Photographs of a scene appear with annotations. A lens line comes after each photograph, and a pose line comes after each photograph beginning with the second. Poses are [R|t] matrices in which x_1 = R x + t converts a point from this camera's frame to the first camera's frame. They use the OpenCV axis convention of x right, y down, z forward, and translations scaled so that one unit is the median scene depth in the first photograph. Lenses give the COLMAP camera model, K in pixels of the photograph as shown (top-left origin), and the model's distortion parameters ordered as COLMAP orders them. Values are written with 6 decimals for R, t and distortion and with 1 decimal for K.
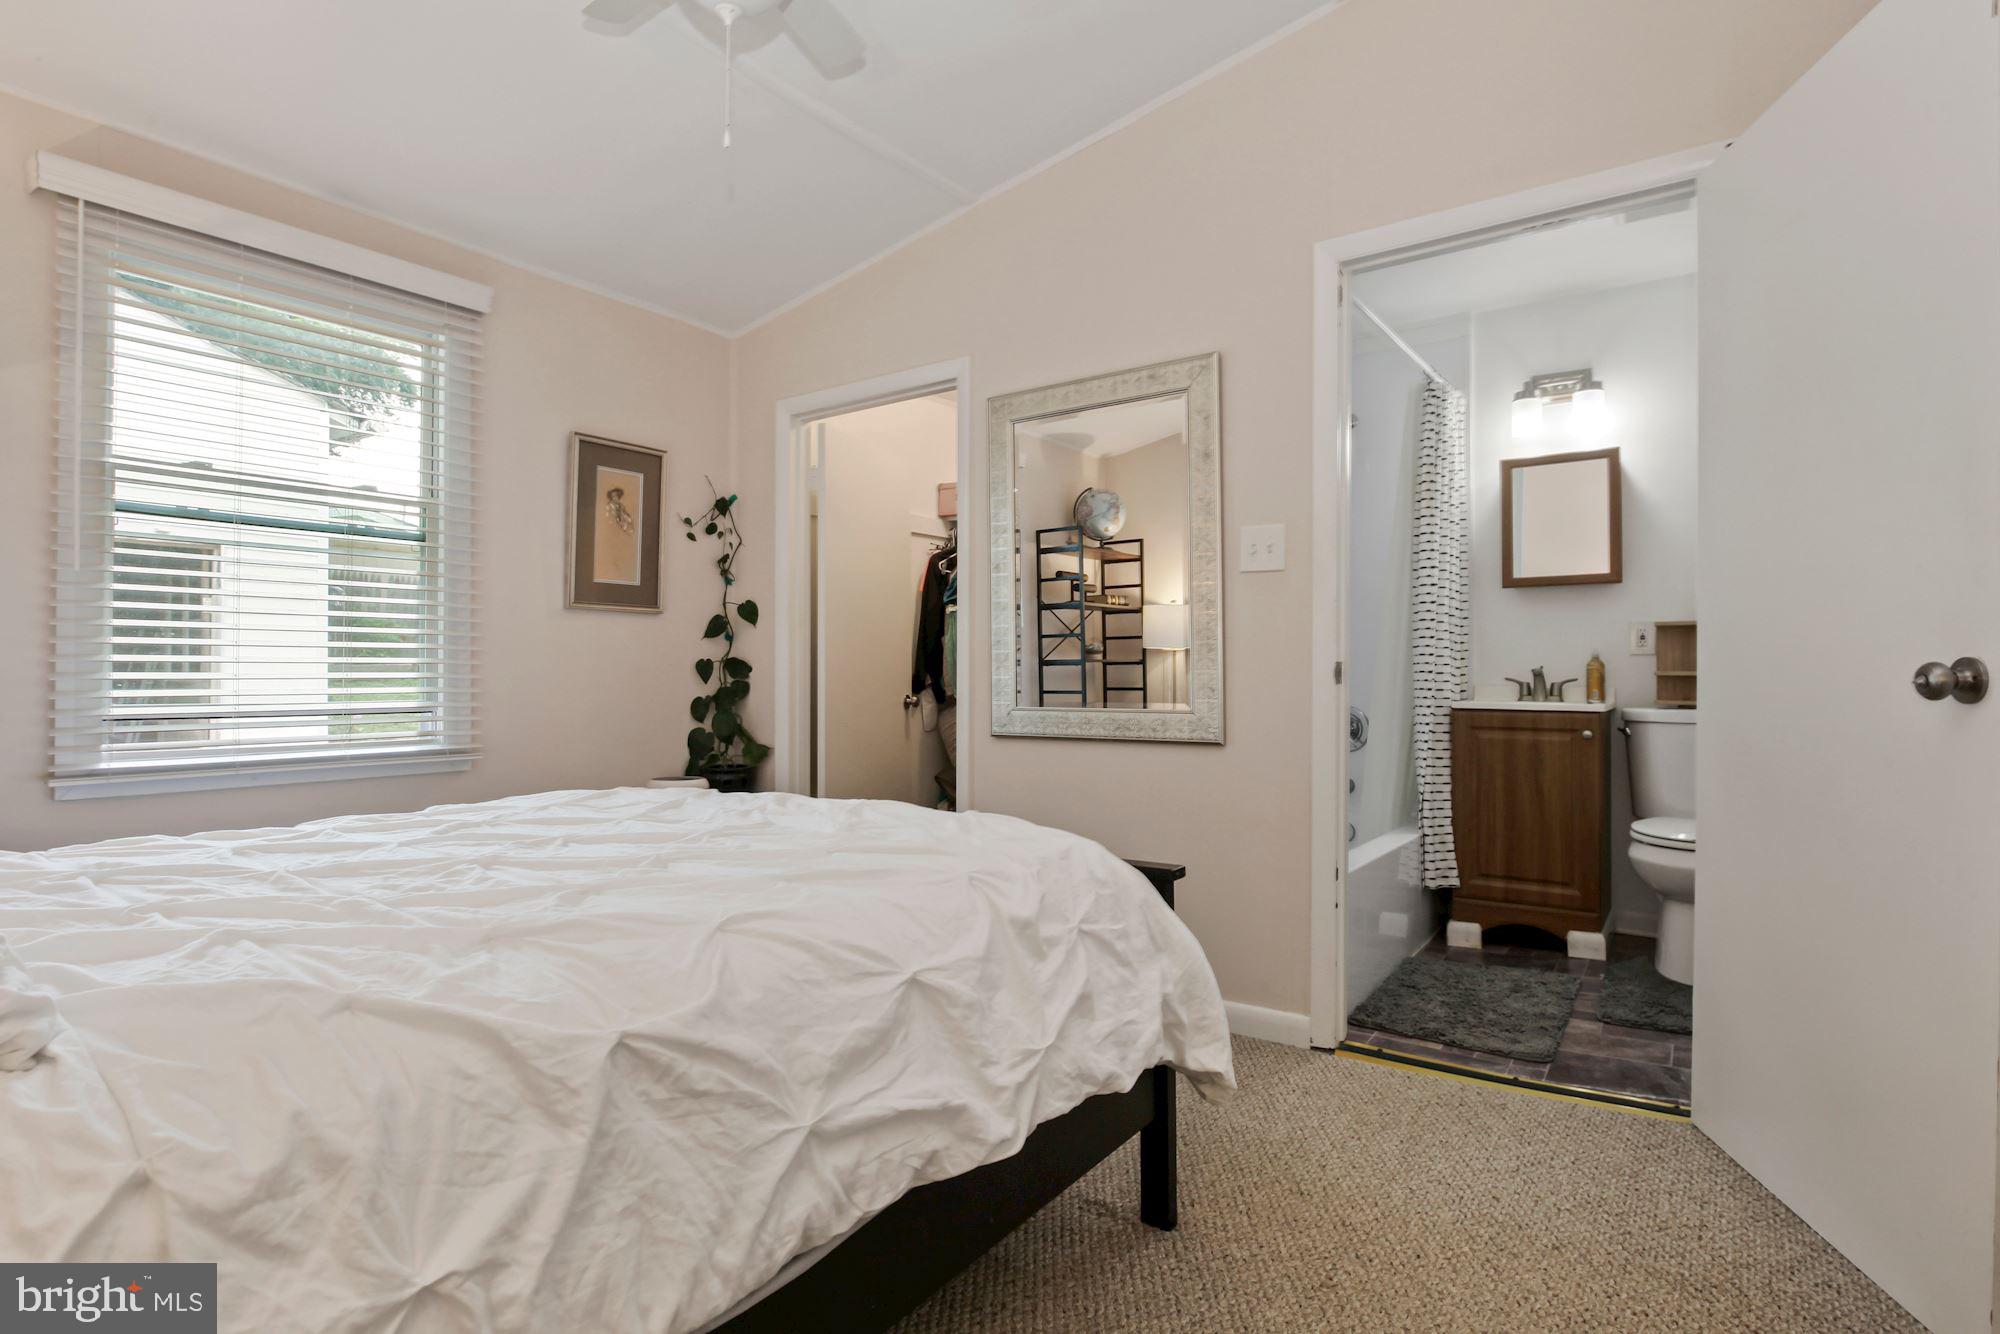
lens RADIAL K [[943.6, 0, 1000.0], [0, 943.6, 667.0], [0, 0, 1]] dist [-0.003776, -0.001116]
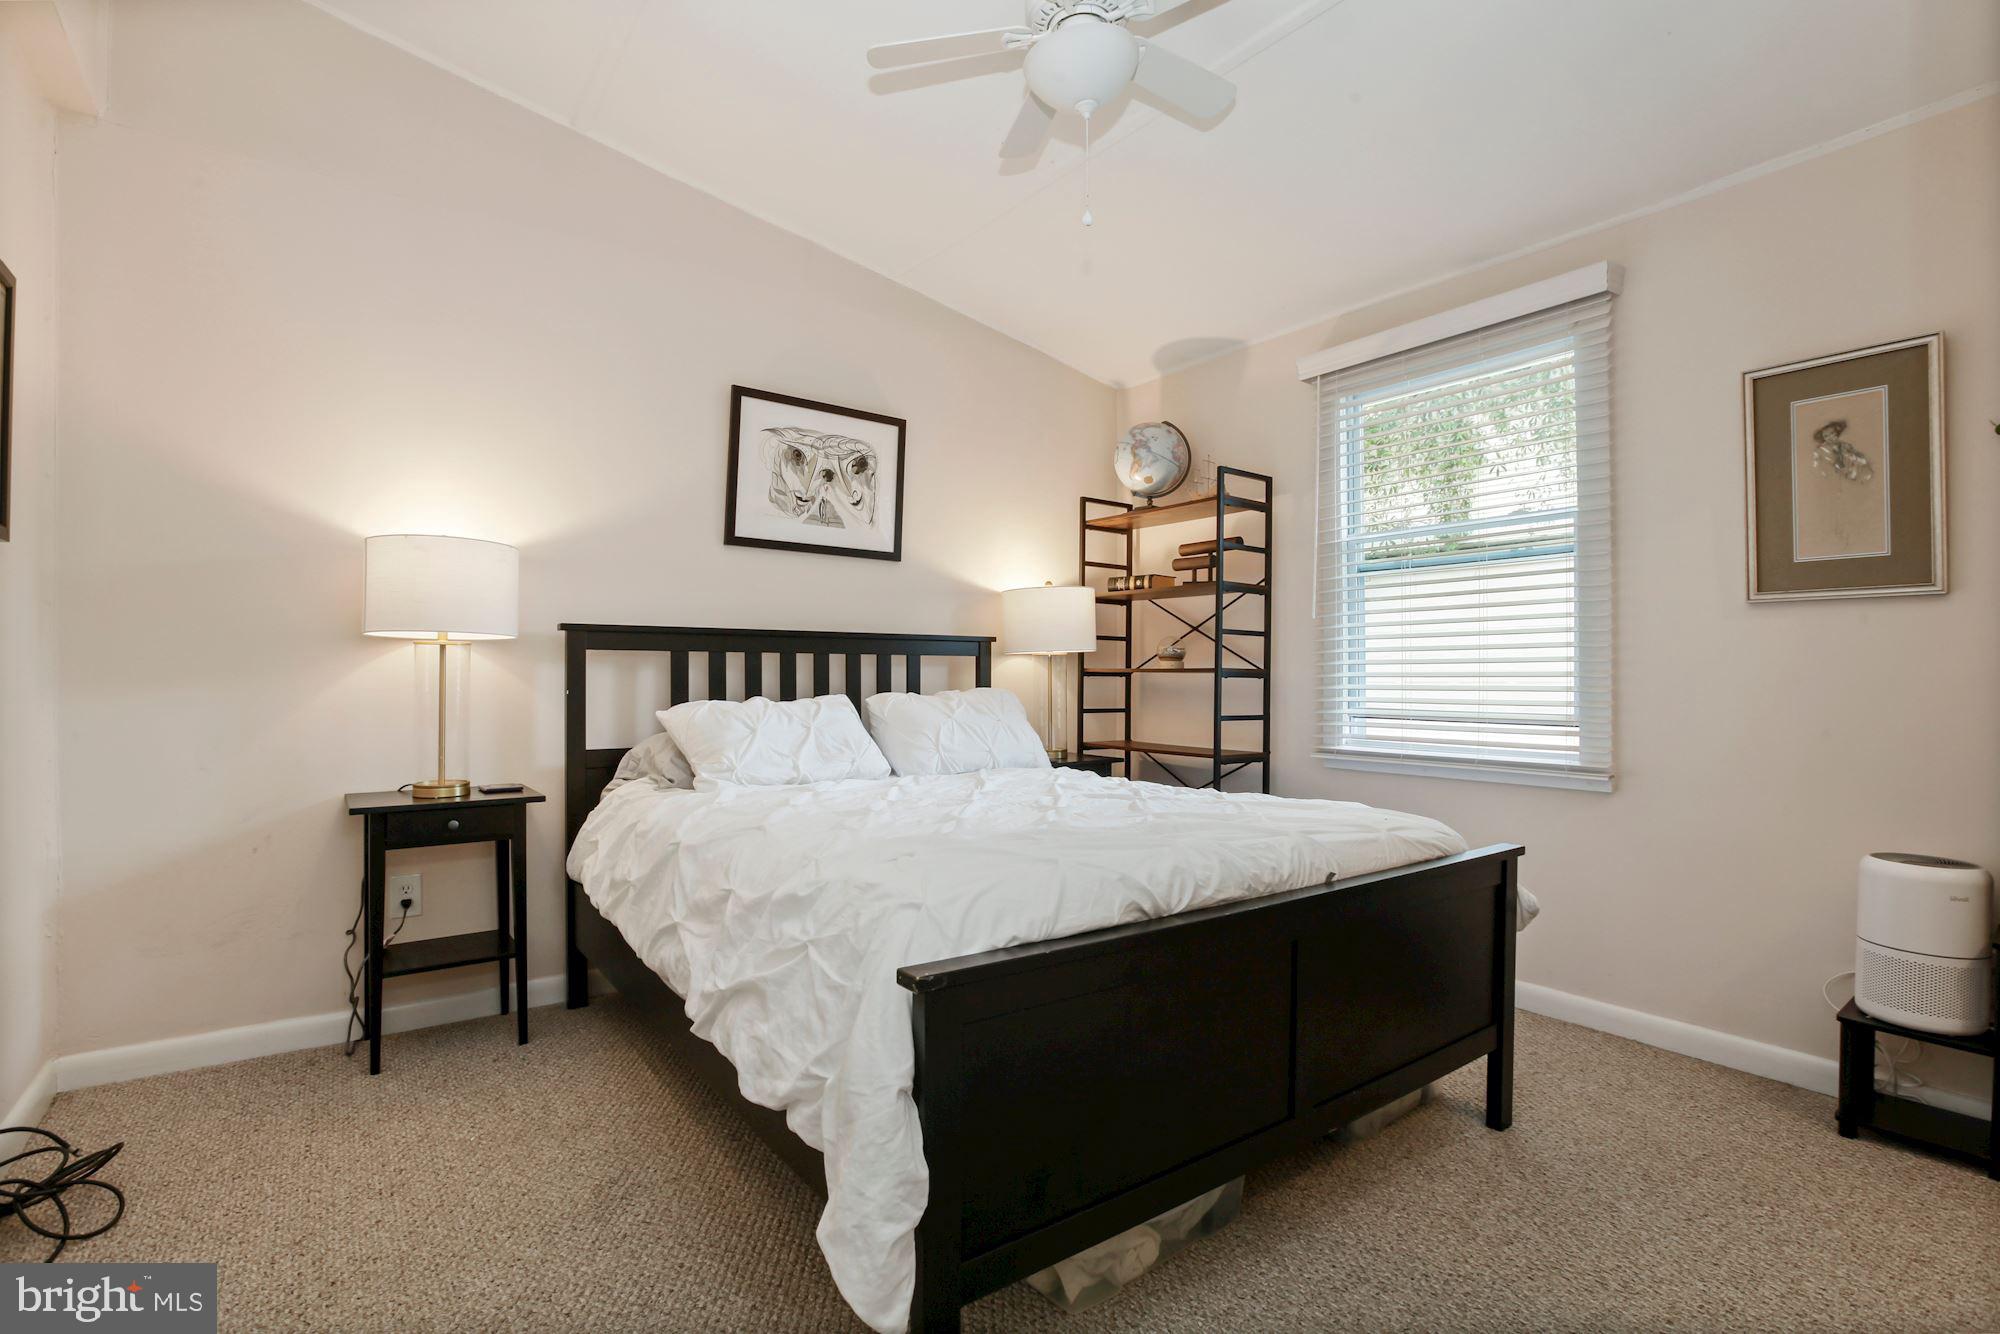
lens RADIAL K [[943.6, 0, 1000.0], [0, 943.6, 667.0], [0, 0, 1]] dist [-0.003776, -0.001116]
pose [[-0.224794, -0.015250, -0.974287, 0.428952], [0.009774, 0.999792, -0.017904, -0.000115], [0.974357, -0.013548, -0.224598, 0.565789]]
